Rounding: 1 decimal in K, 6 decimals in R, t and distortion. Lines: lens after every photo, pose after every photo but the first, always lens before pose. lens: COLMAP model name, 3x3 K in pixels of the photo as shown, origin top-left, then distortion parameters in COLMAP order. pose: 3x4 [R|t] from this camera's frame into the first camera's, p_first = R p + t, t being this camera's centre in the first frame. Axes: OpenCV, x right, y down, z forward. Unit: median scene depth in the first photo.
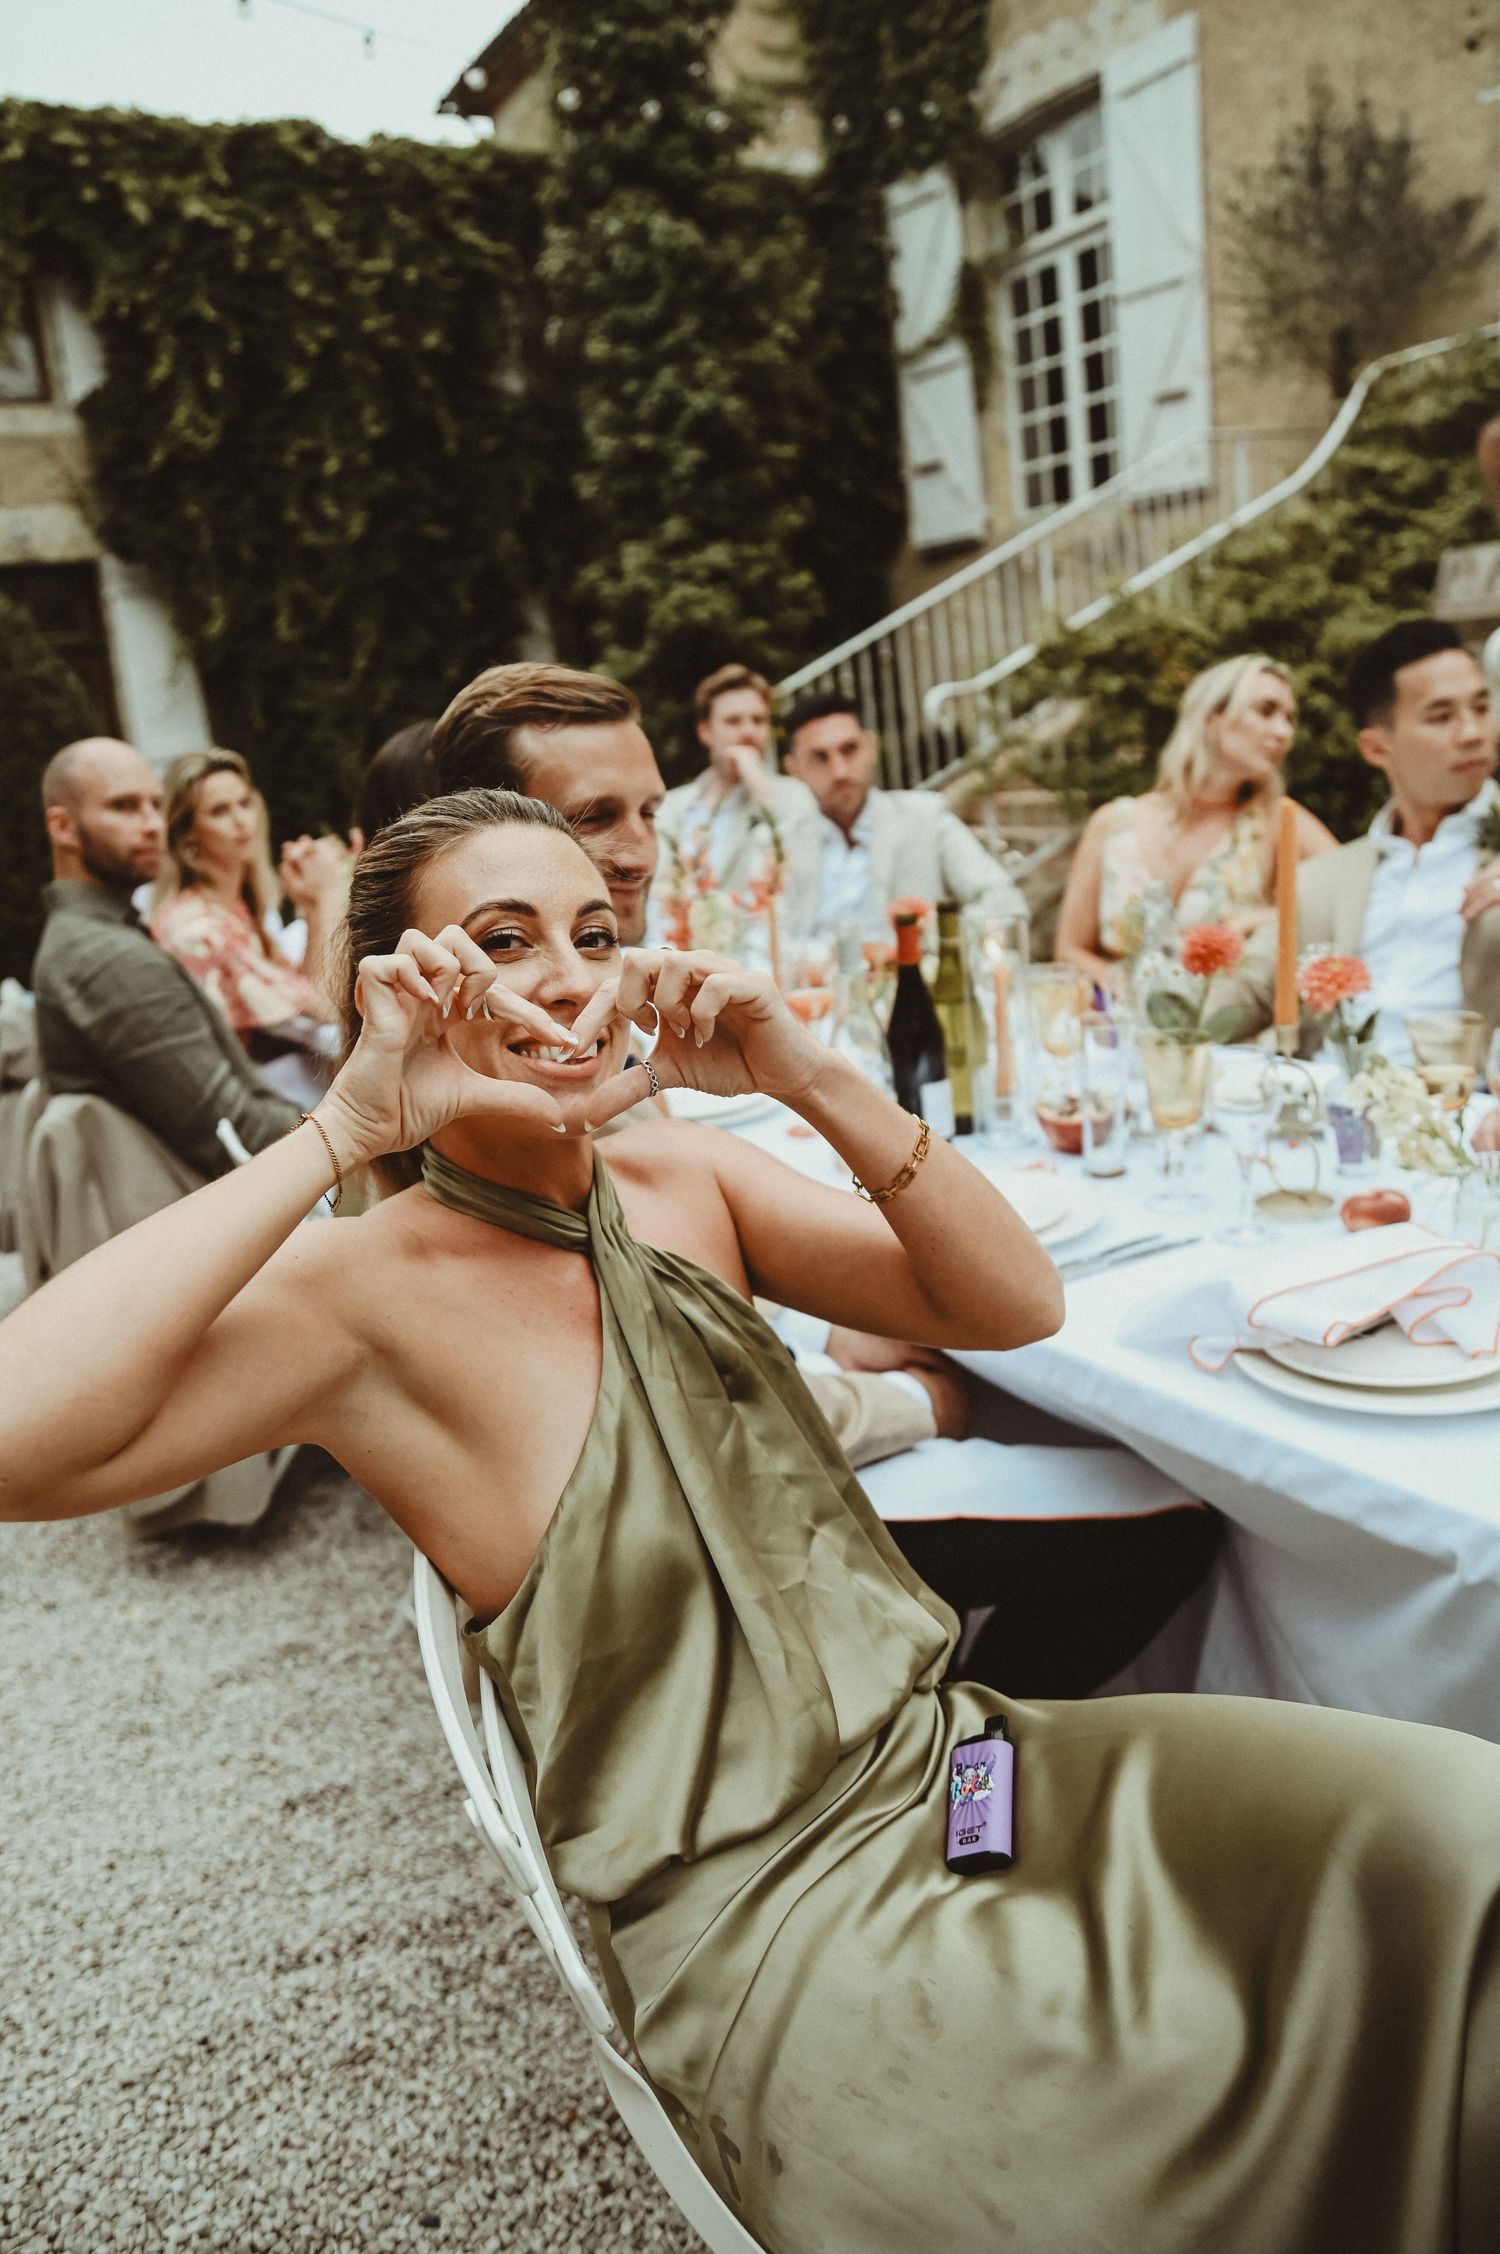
lens RADIAL K [[1707.5, 0, 750.9], [0, 1707.5, 1126.3], [0, 0, 1]] dist [-0.020133, 0.015264]
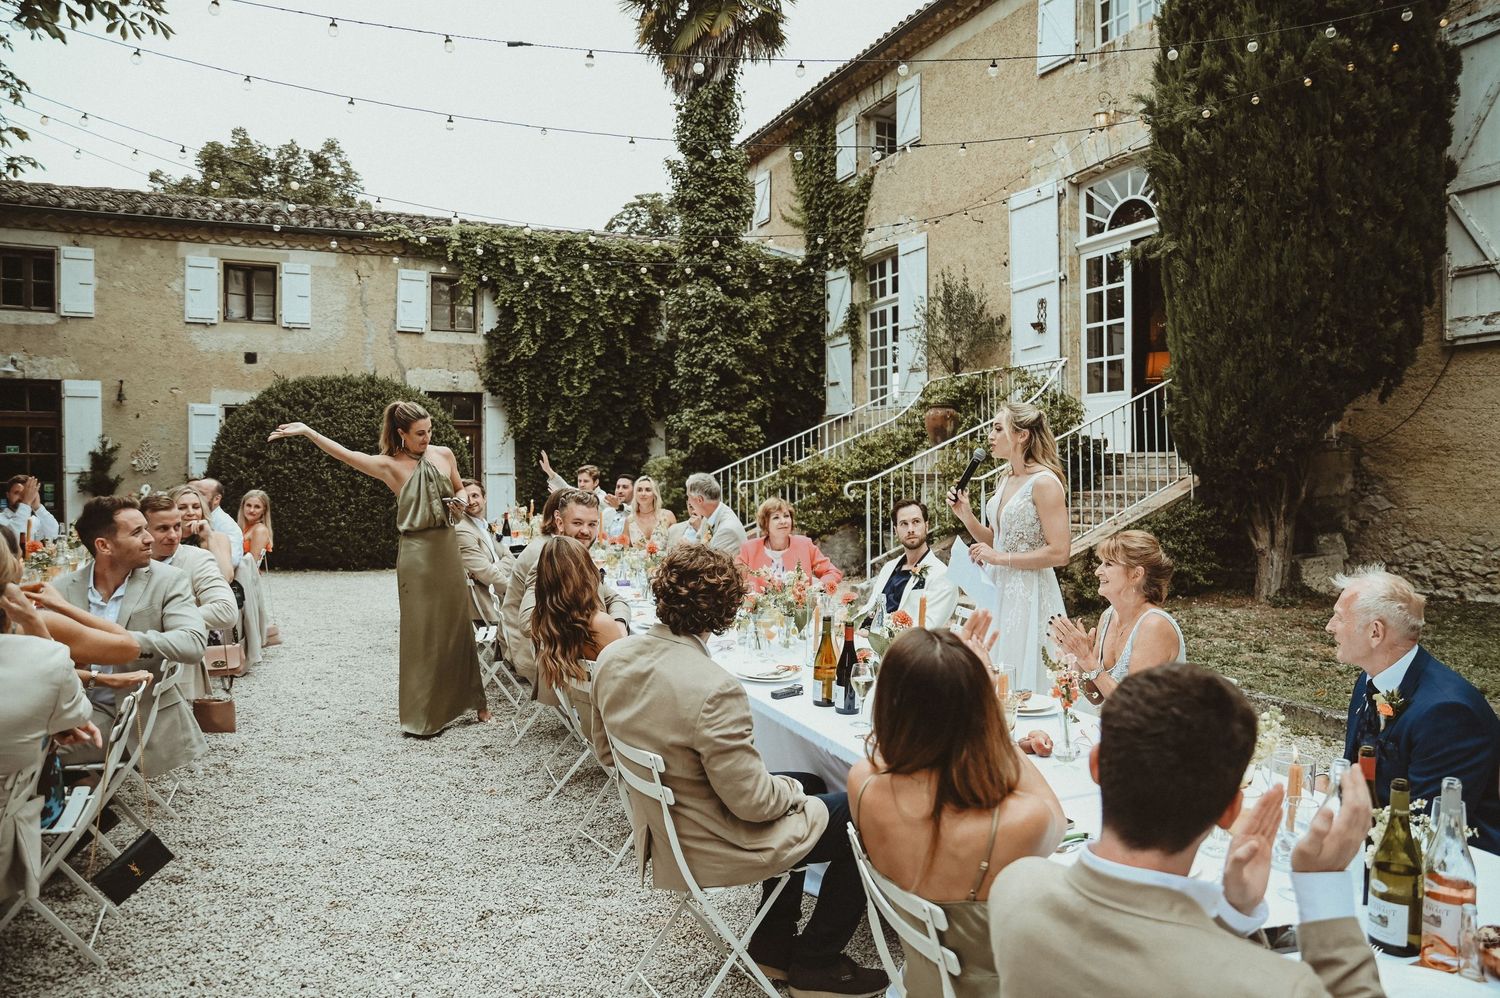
lens RADIAL K [[1044.5, 0, 707.8], [0, 1044.5, 477.4], [0, 0, 1]] dist [-0.090868, 0.069676]
pose [[0.984173, 0.097307, -0.148103, 0.179138], [-0.128196, 0.967960, -0.215916, 0.071199], [0.122347, 0.231485, 0.965114, -0.402285]]
